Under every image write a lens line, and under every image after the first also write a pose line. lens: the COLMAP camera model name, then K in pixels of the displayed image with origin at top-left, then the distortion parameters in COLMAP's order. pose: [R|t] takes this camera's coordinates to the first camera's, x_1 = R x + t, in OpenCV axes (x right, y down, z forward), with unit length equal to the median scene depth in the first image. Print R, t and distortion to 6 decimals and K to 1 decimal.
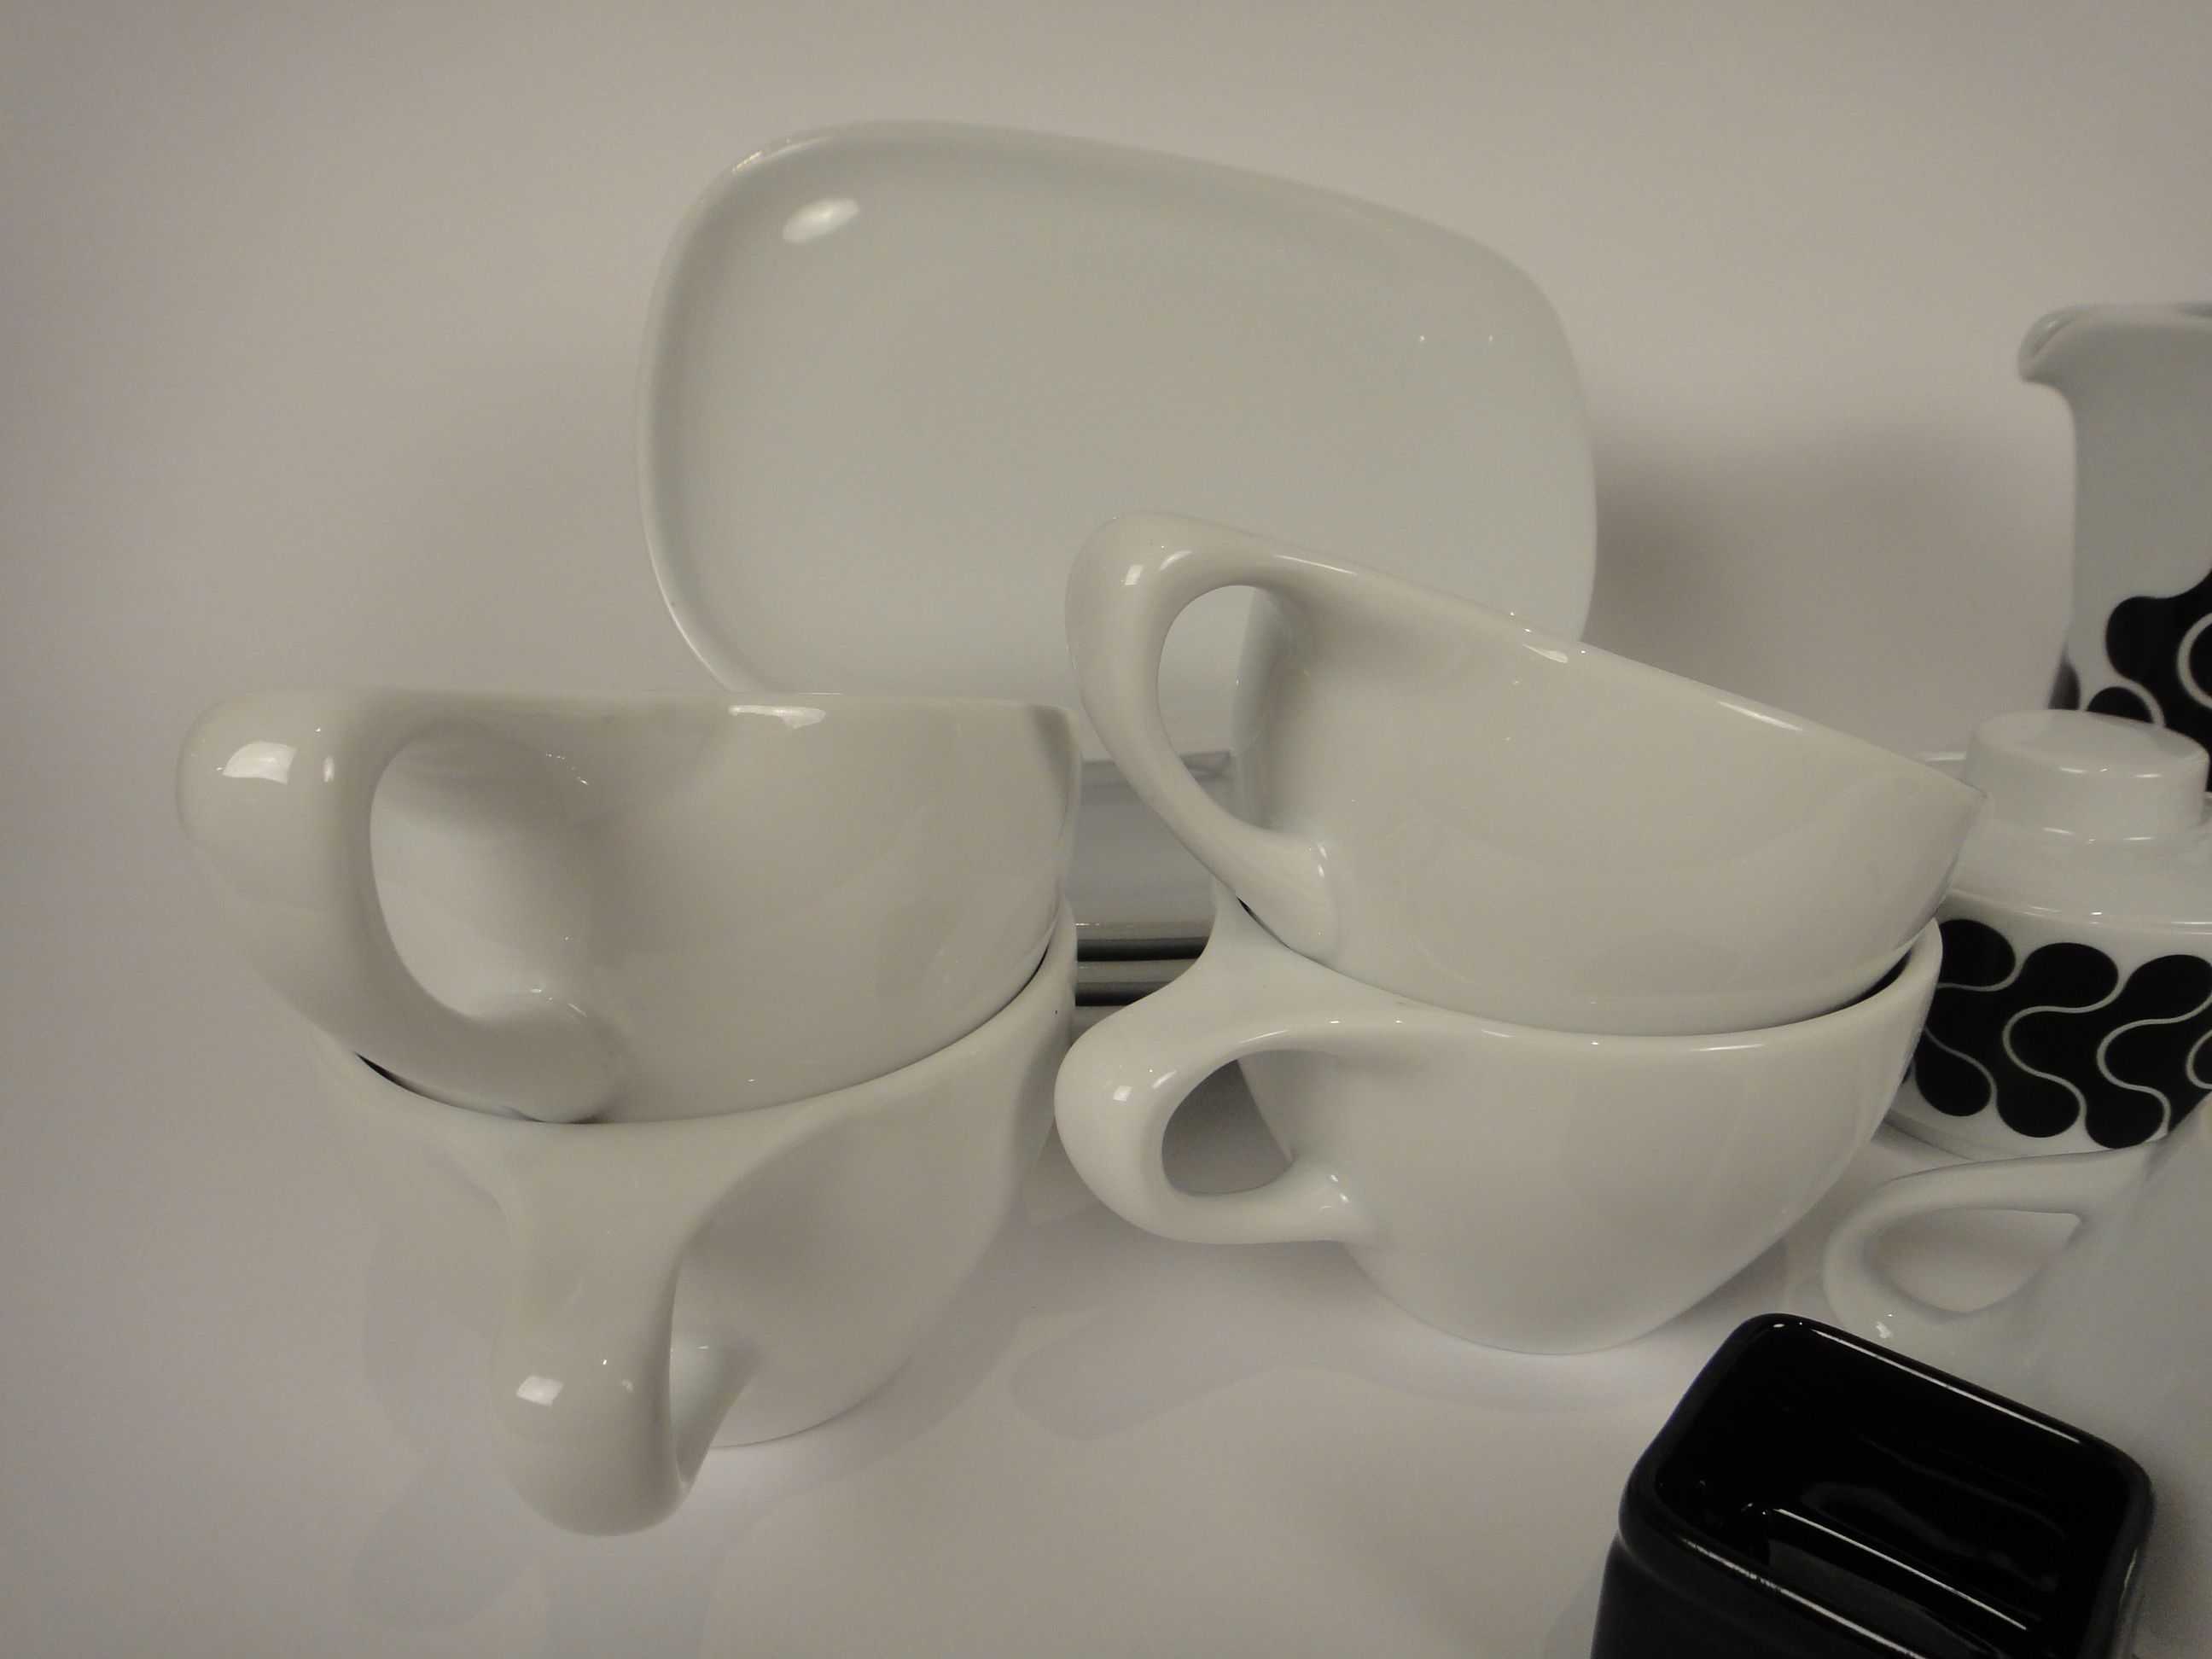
lens RADIAL K [[1618.7, 0, 1154.5], [0, 1618.7, 763.2], [0, 0, 1]] dist [0.002549, 0.000965]
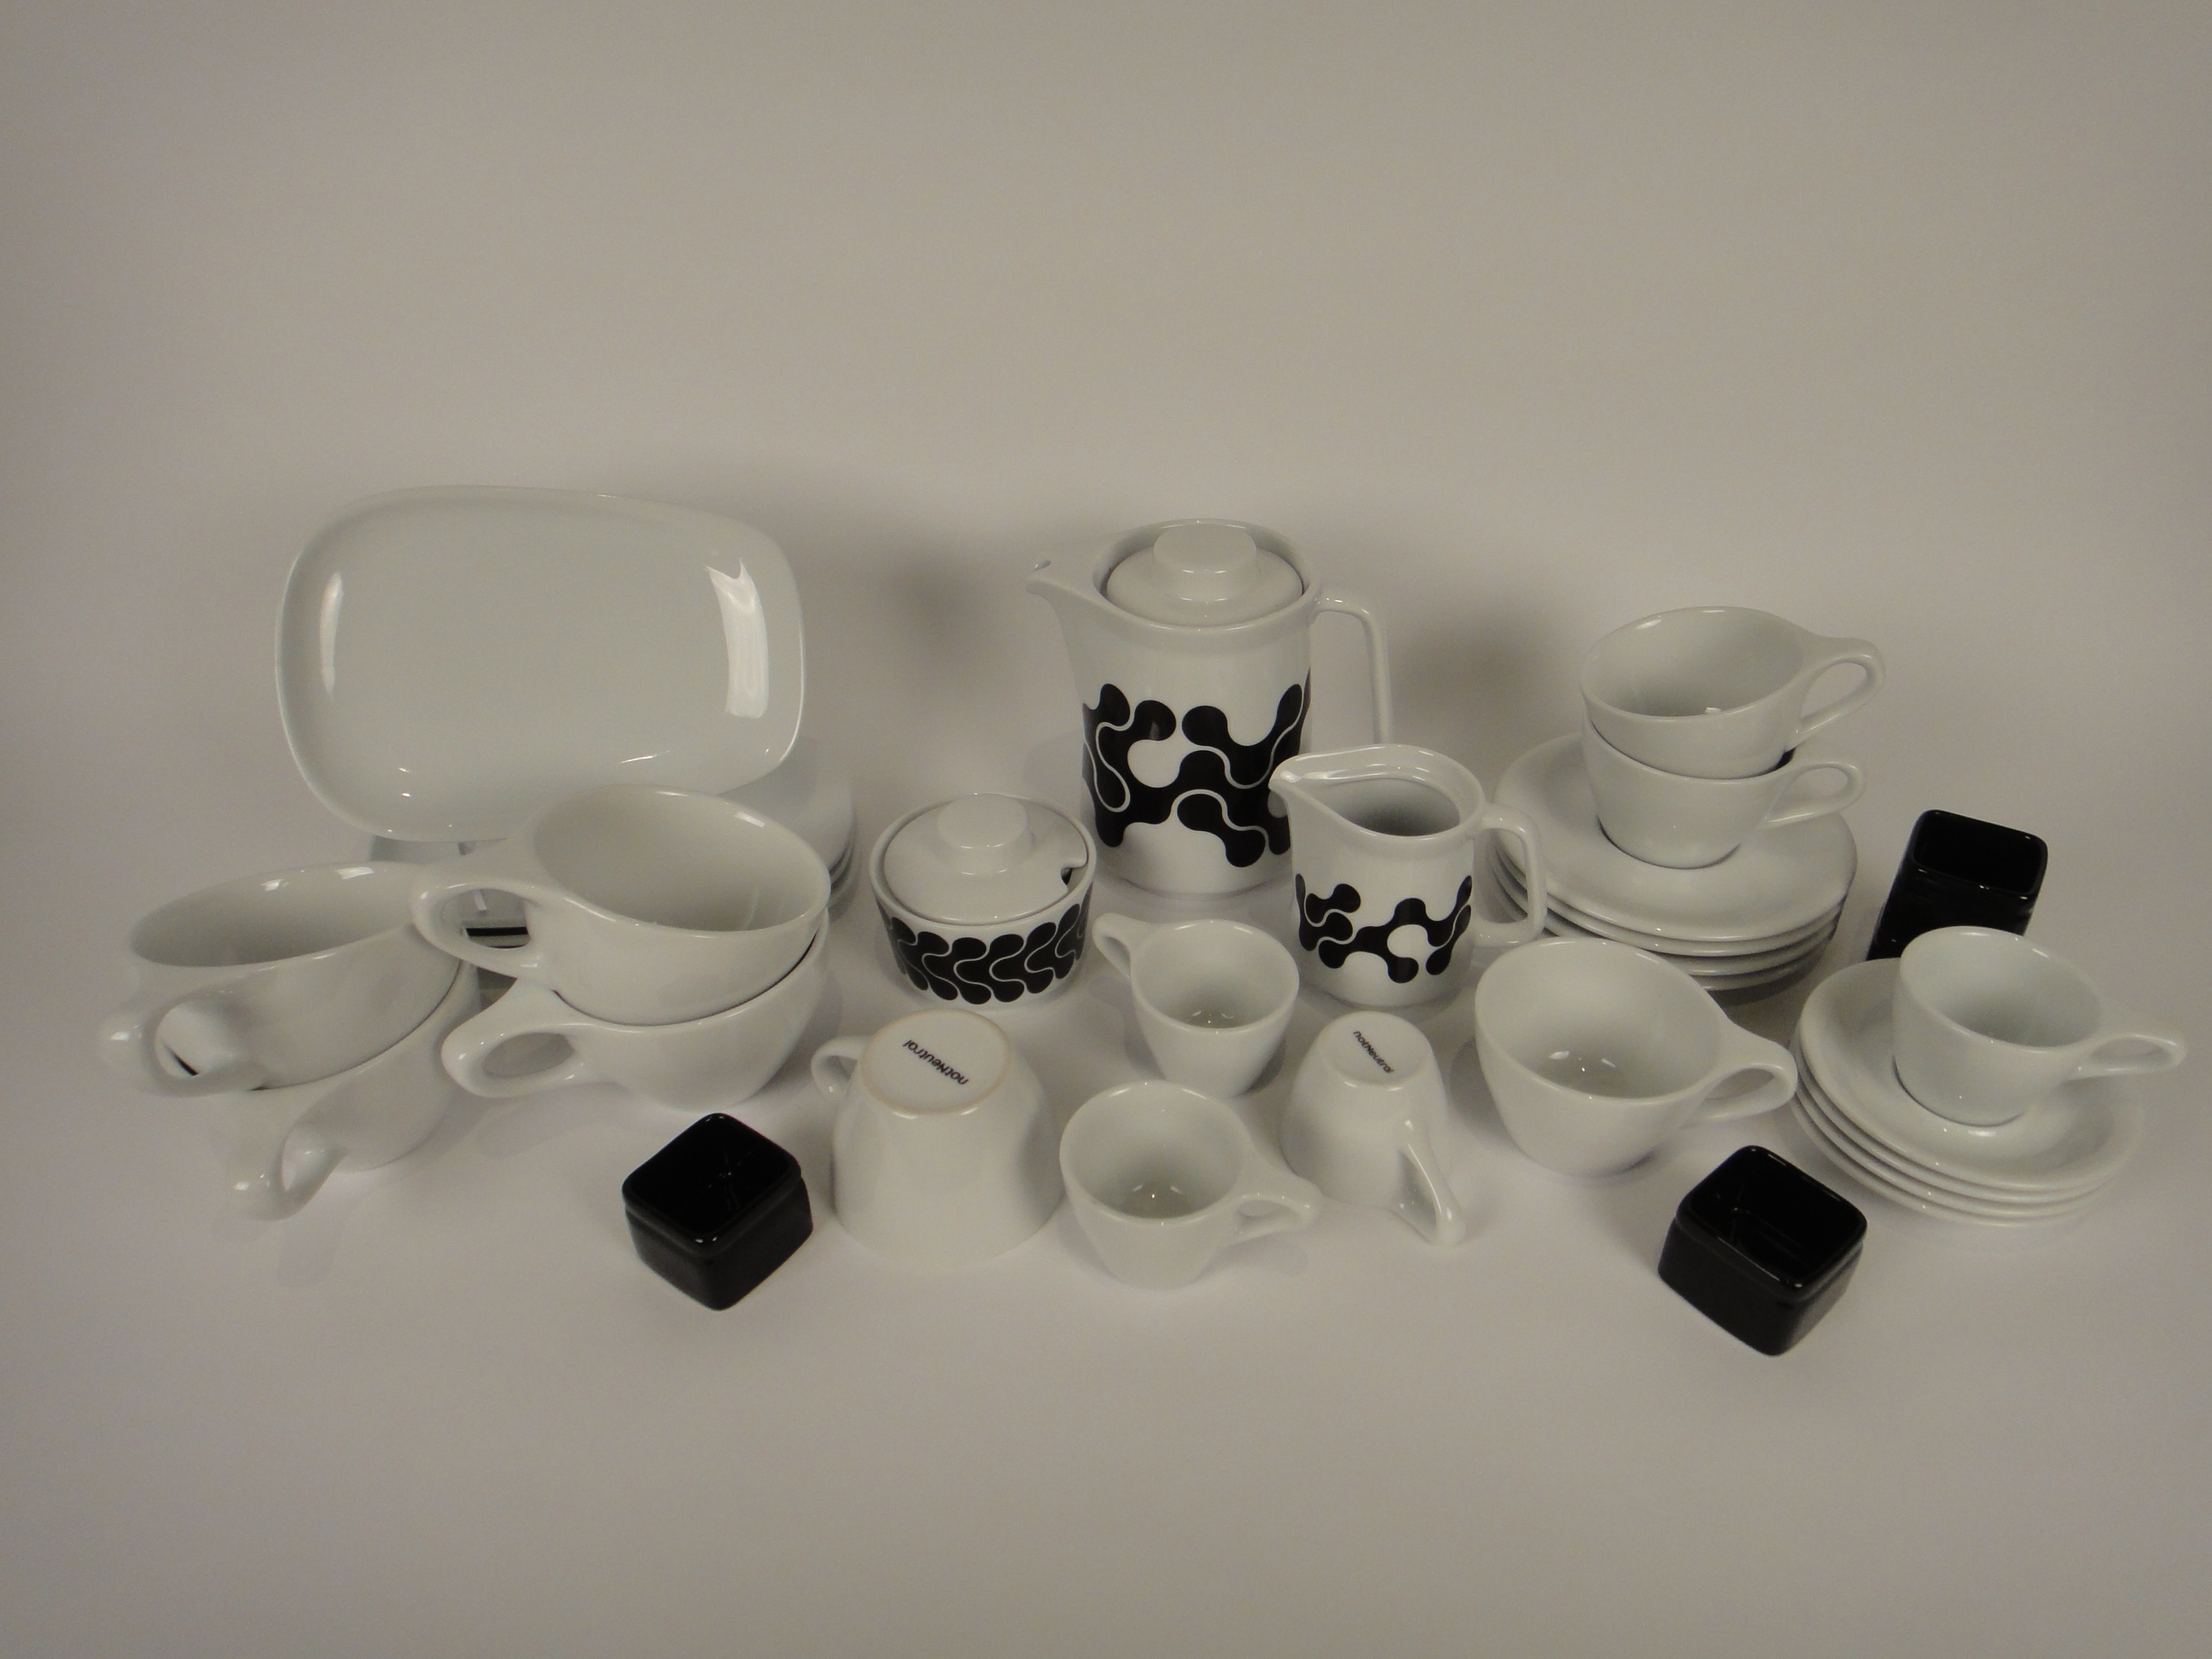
lens RADIAL K [[1554.8, 0, 1106.0], [0, 1554.8, 829.5], [0, 0, 1]] dist [0.000298, -0.001629]
pose [[0.997611, -0.050729, 0.046883, 0.948833], [0.035227, 0.957459, 0.286411, -0.867265], [-0.059418, -0.284075, 0.956959, -1.462068]]
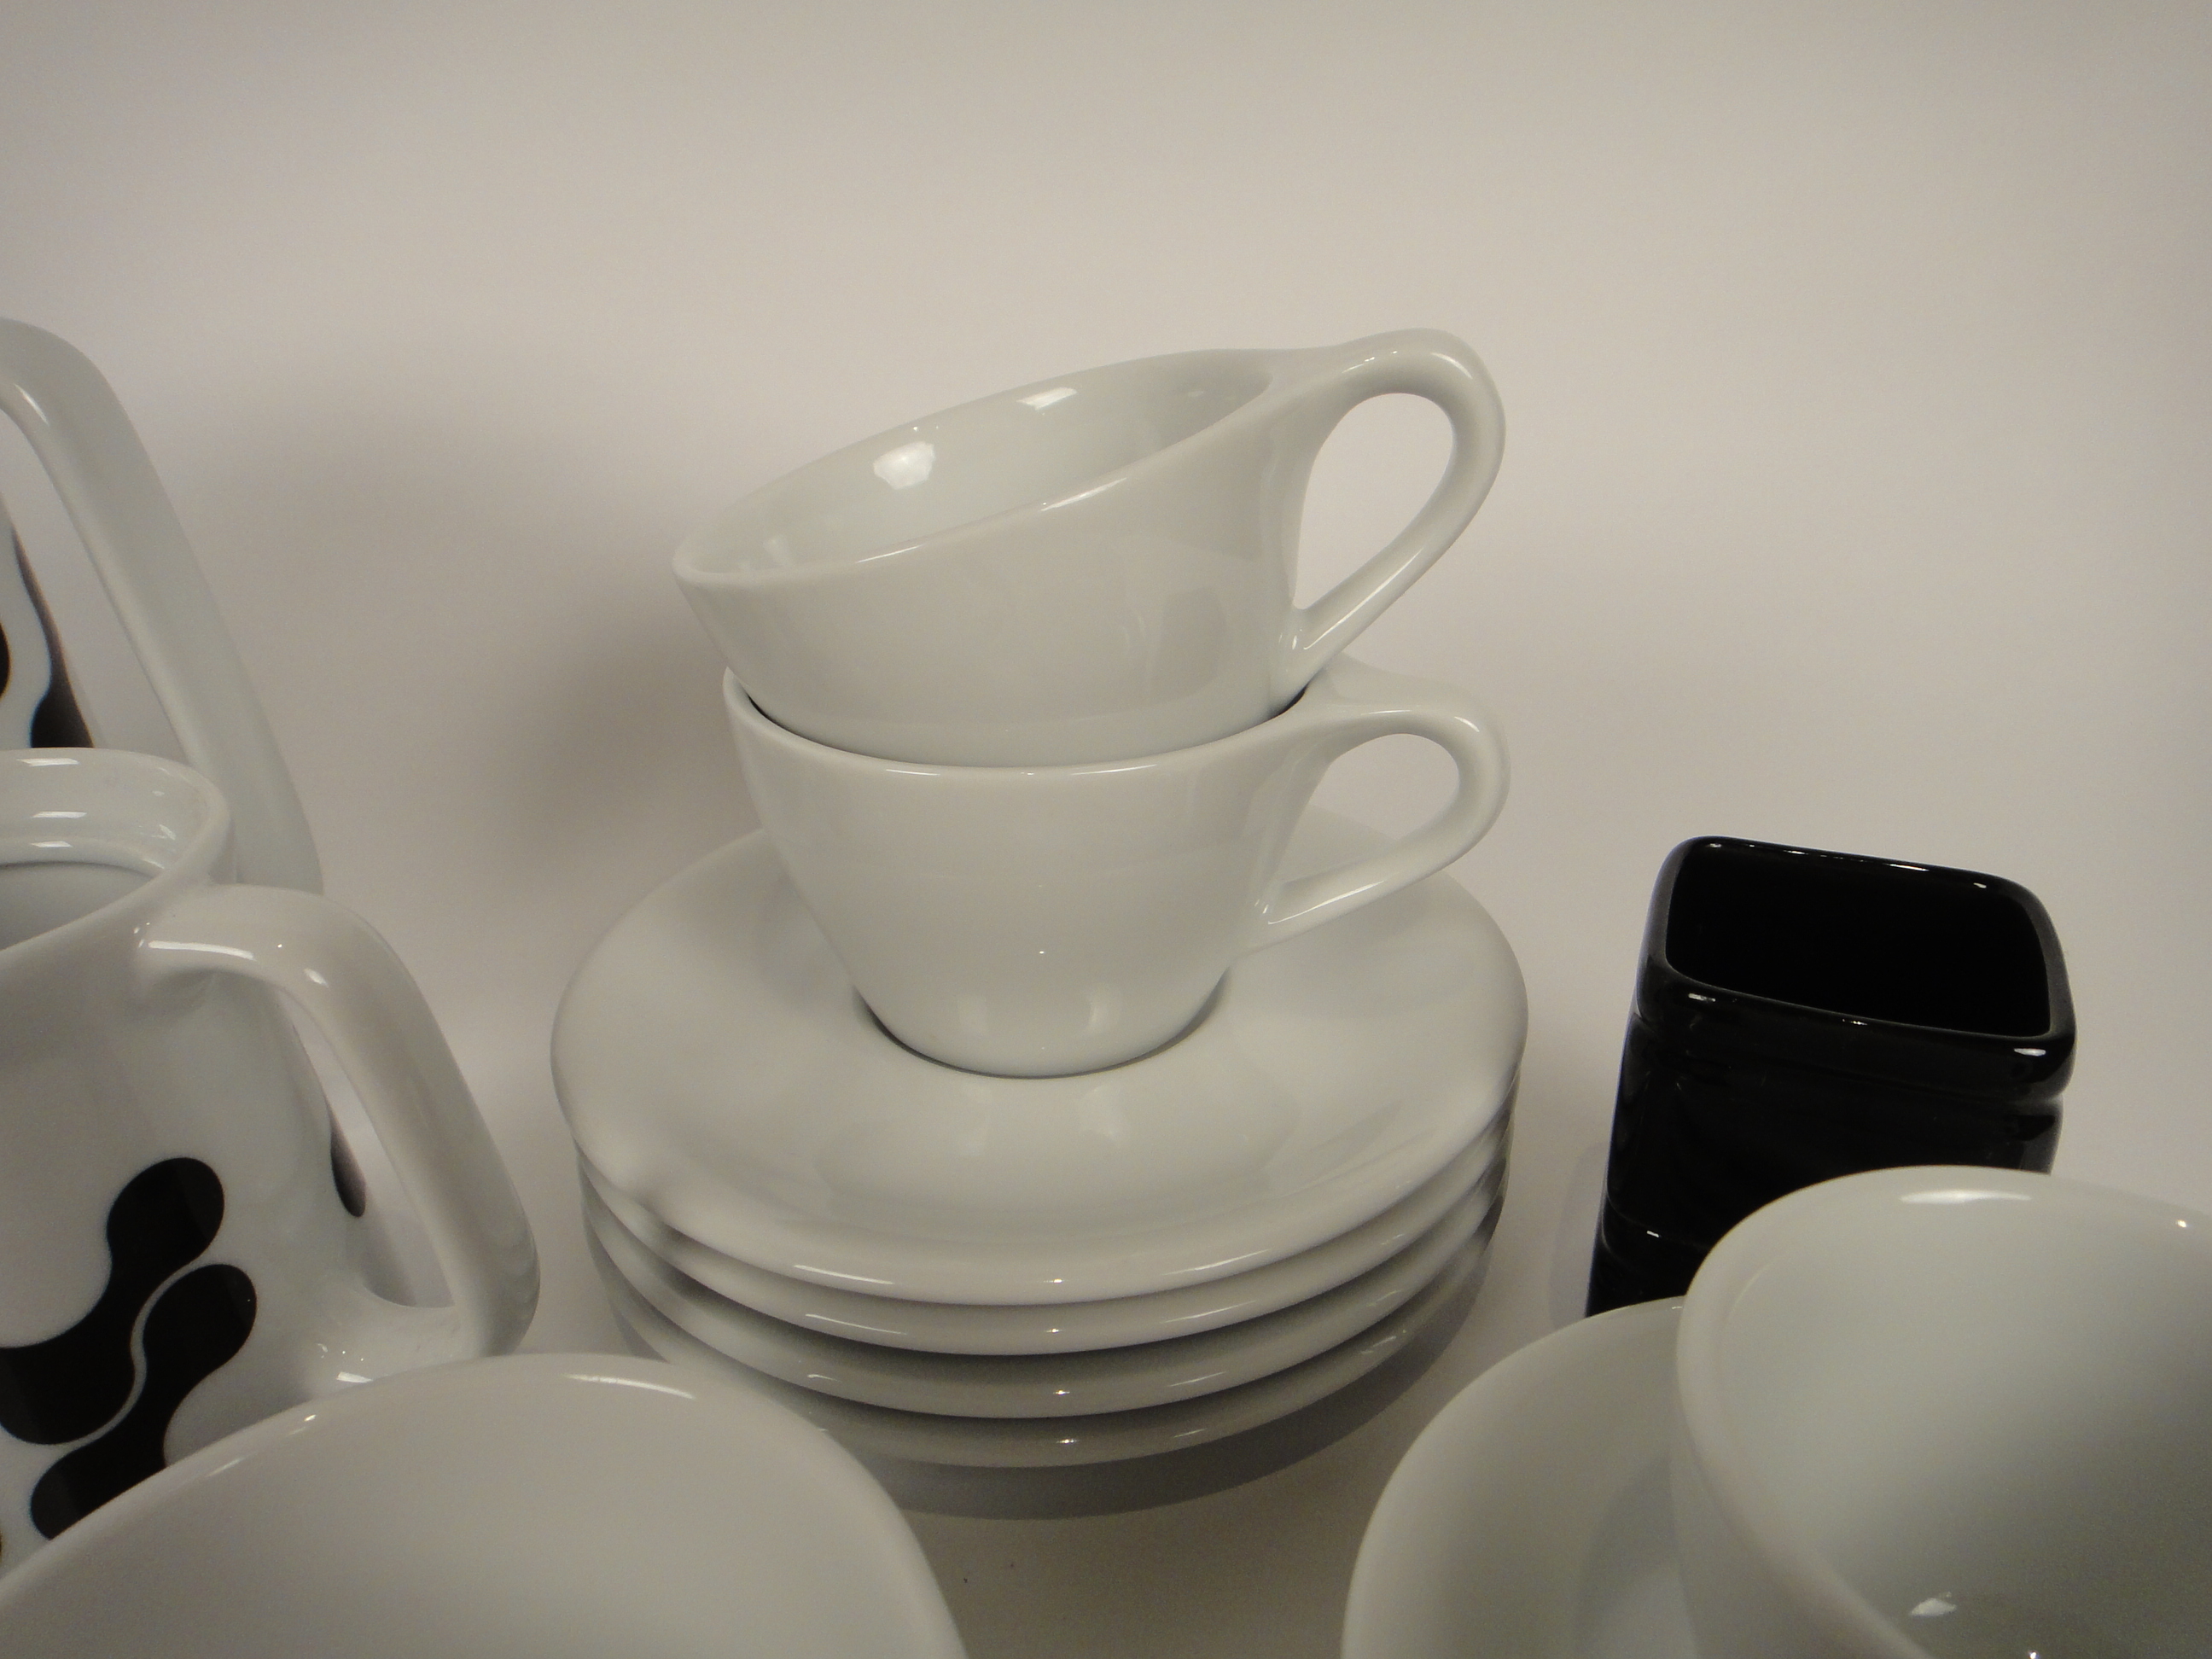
lens RADIAL K [[1554.8, 0, 1106.0], [0, 1554.8, 829.5], [0, 0, 1]] dist [0.000298, -0.001629]
pose [[0.977845, -0.114521, 0.175224, 2.125031], [0.097563, 0.989933, 0.102536, -0.125183], [-0.185203, -0.083169, 0.979175, 0.404991]]
